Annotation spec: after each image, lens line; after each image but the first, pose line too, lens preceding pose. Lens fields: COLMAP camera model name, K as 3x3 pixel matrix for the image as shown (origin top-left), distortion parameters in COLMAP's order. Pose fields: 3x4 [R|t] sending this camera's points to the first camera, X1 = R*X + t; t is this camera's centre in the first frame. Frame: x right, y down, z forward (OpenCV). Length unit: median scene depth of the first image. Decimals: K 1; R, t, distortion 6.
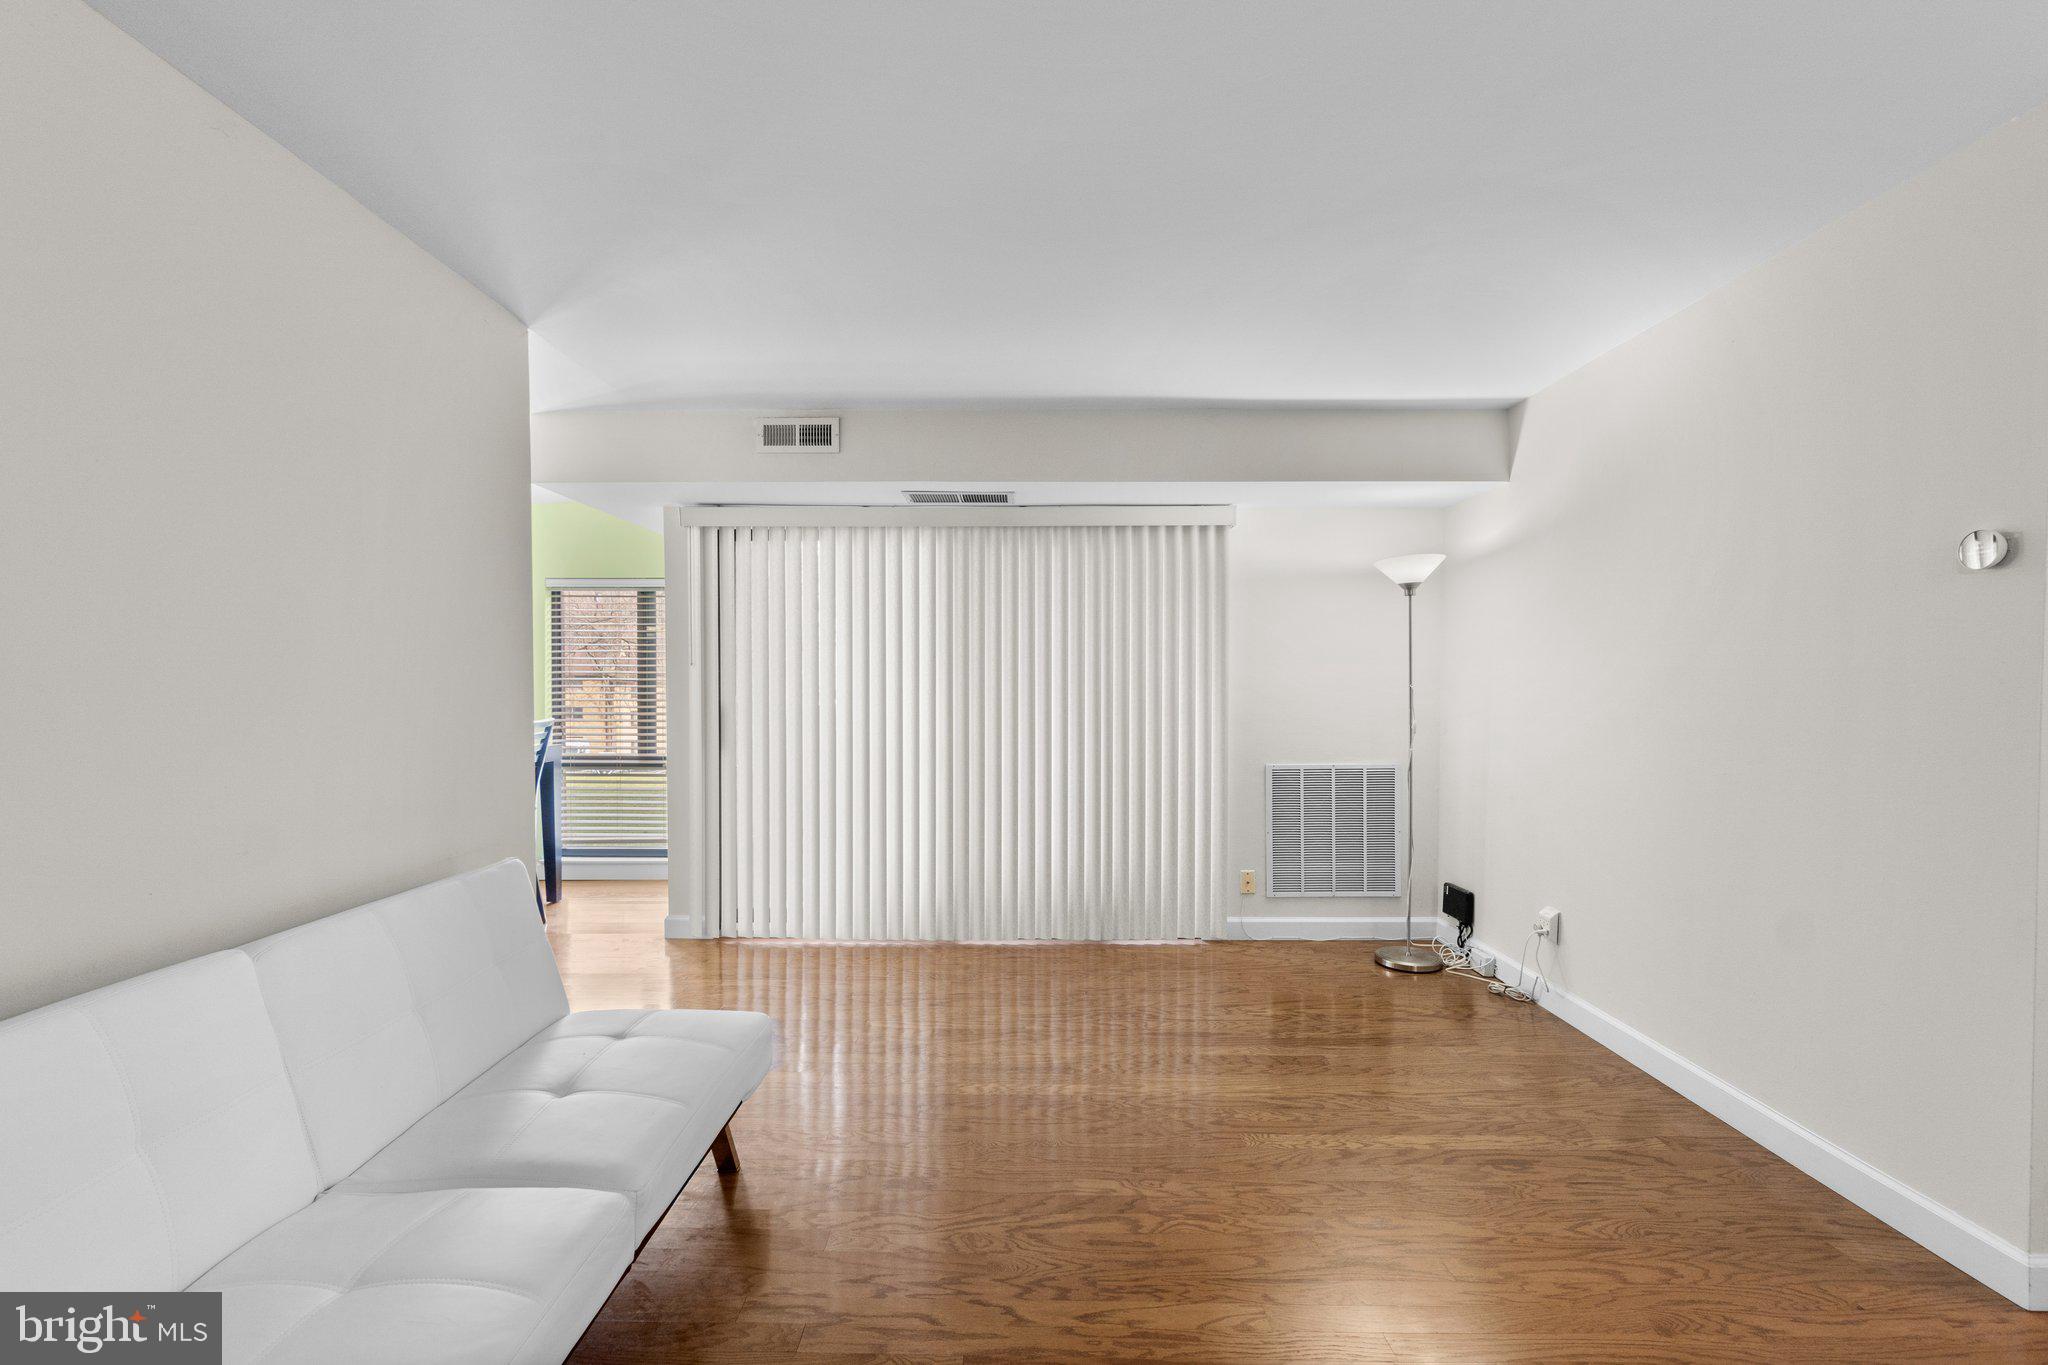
lens RADIAL K [[892.0, 0, 1020.3], [0, 892.0, 689.0], [0, 0, 1]] dist [-0.000252, 0.001074]
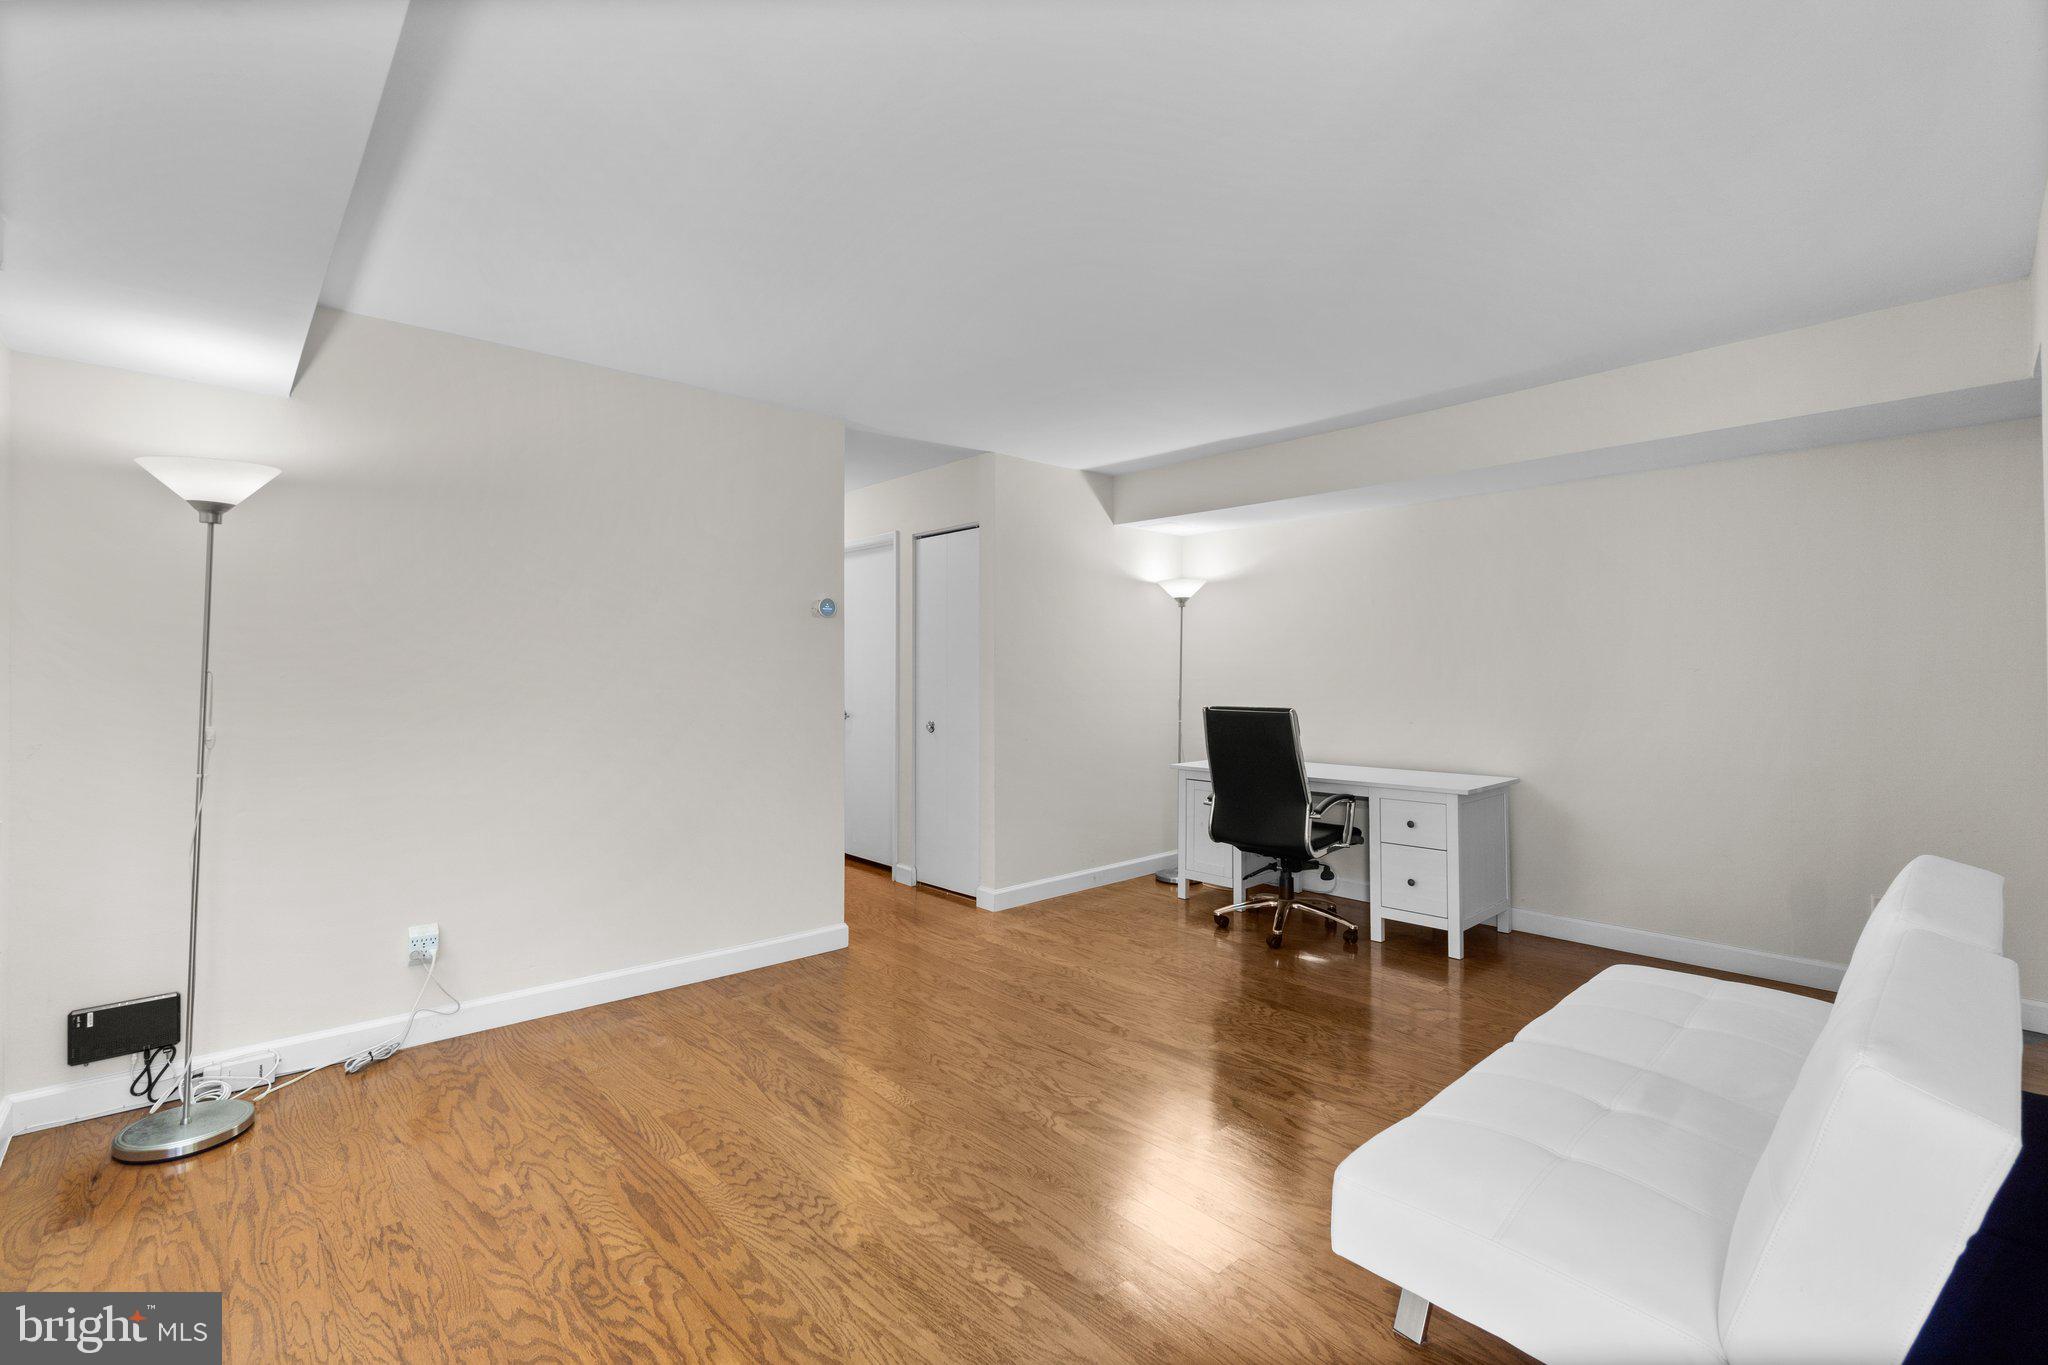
lens RADIAL K [[899.6, 0, 1021.7], [0, 899.6, 617.3], [0, 0, 1]] dist [0.002214, 0.001252]
pose [[-0.668238, 0.042316, 0.742743, -0.369446], [0.002050, 0.998482, -0.055042, -0.002840], [-0.743945, -0.035259, -0.667310, 0.932940]]
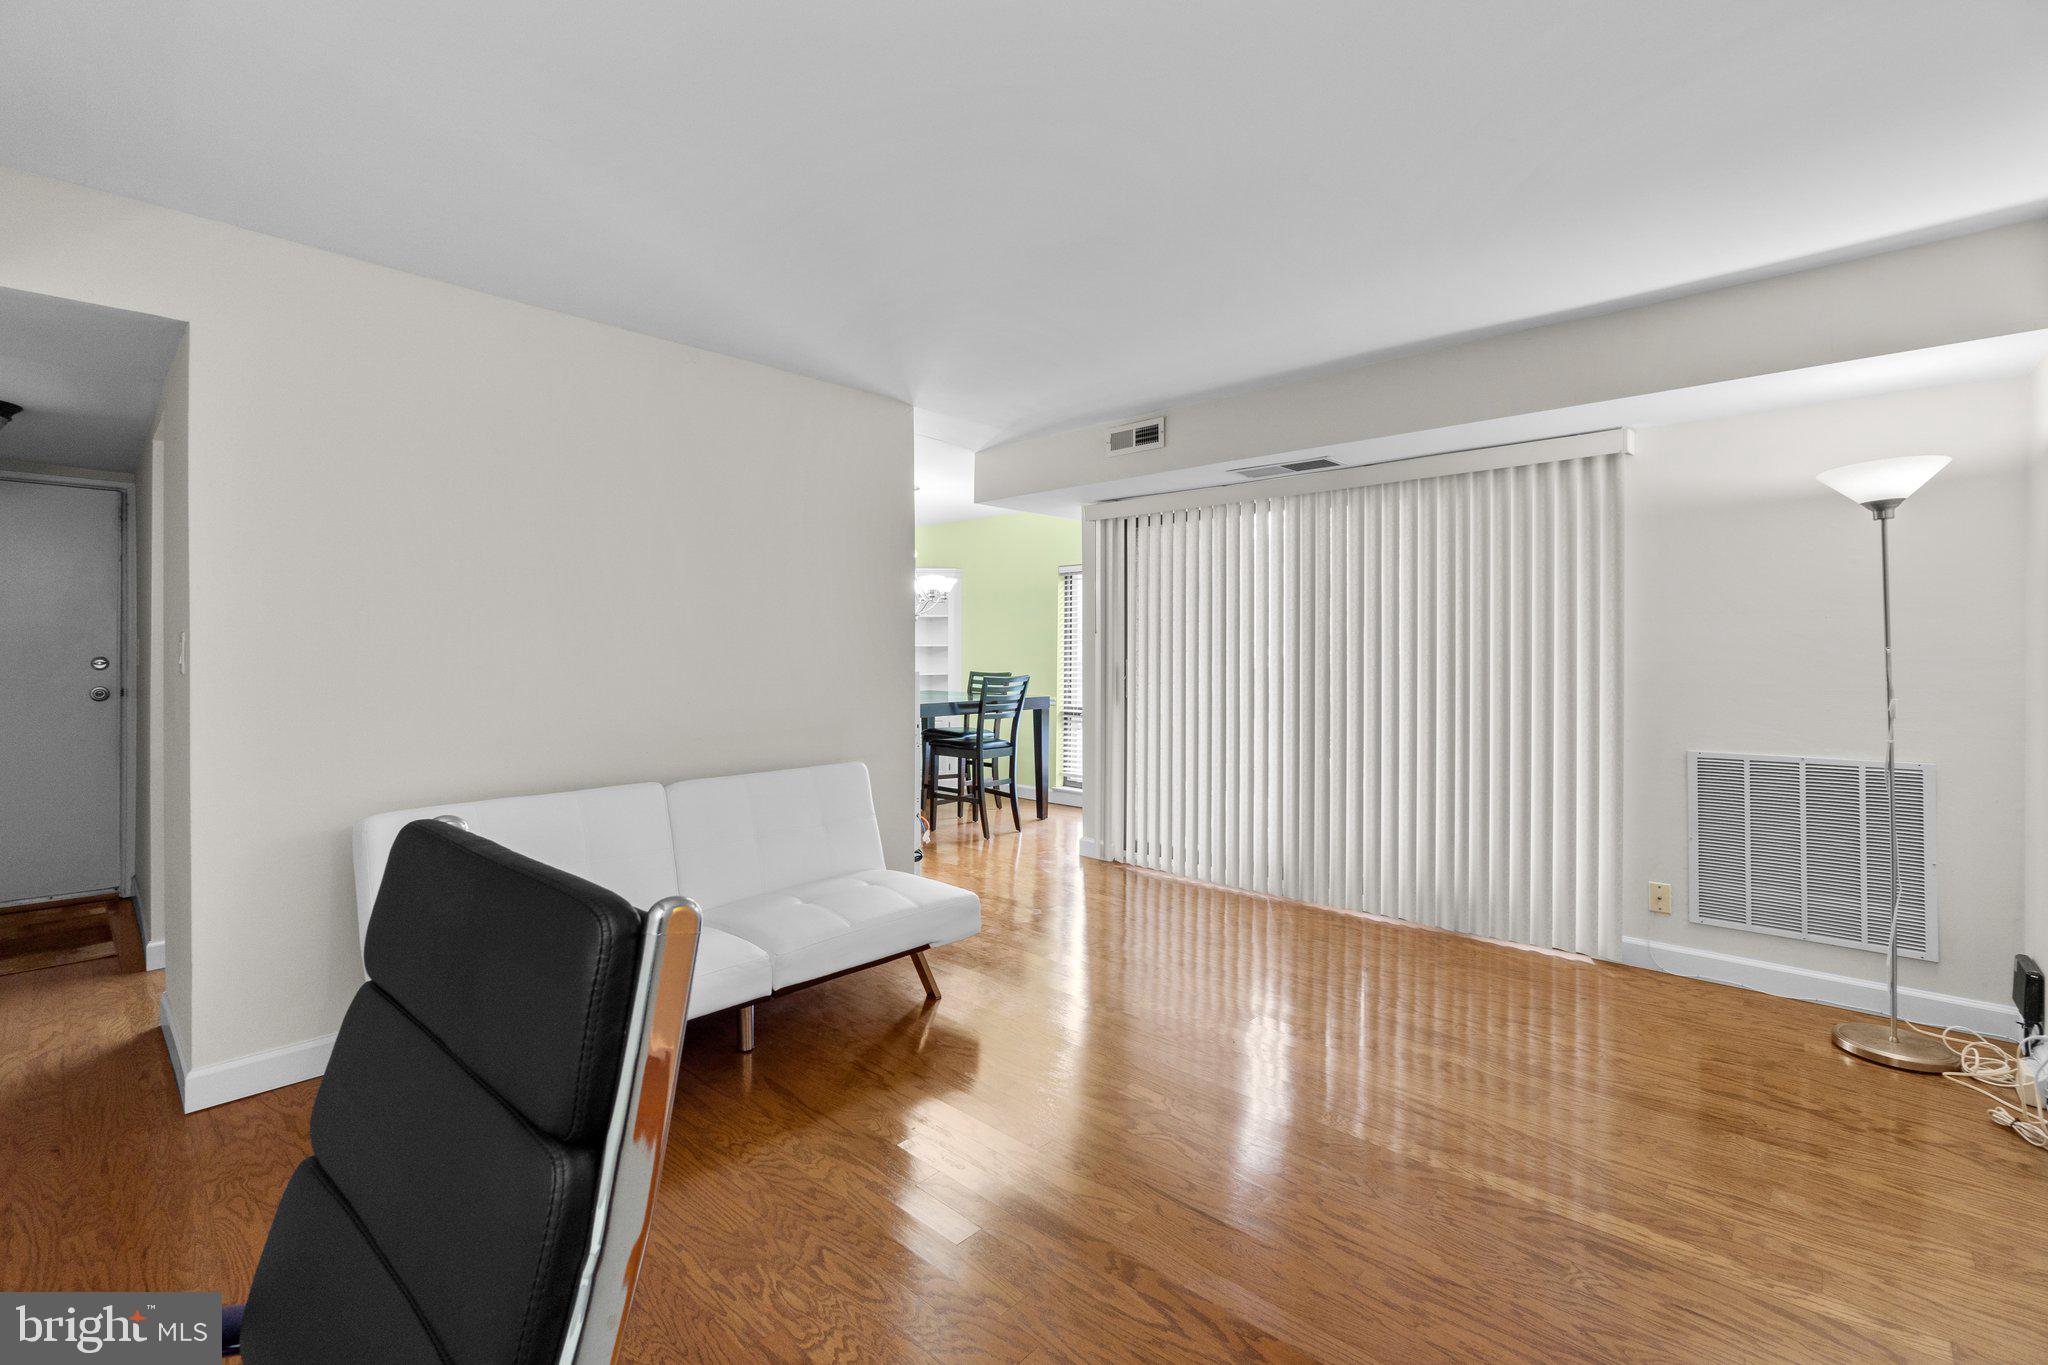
lens RADIAL K [[899.6, 0, 1021.7], [0, 899.6, 617.3], [0, 0, 1]] dist [0.002214, 0.001252]
pose [[0.735065, -0.025915, -0.677501, 0.392926], [-0.002403, 0.999163, -0.040826, 0.002749], [0.677992, 0.031638, 0.734388, 0.024687]]
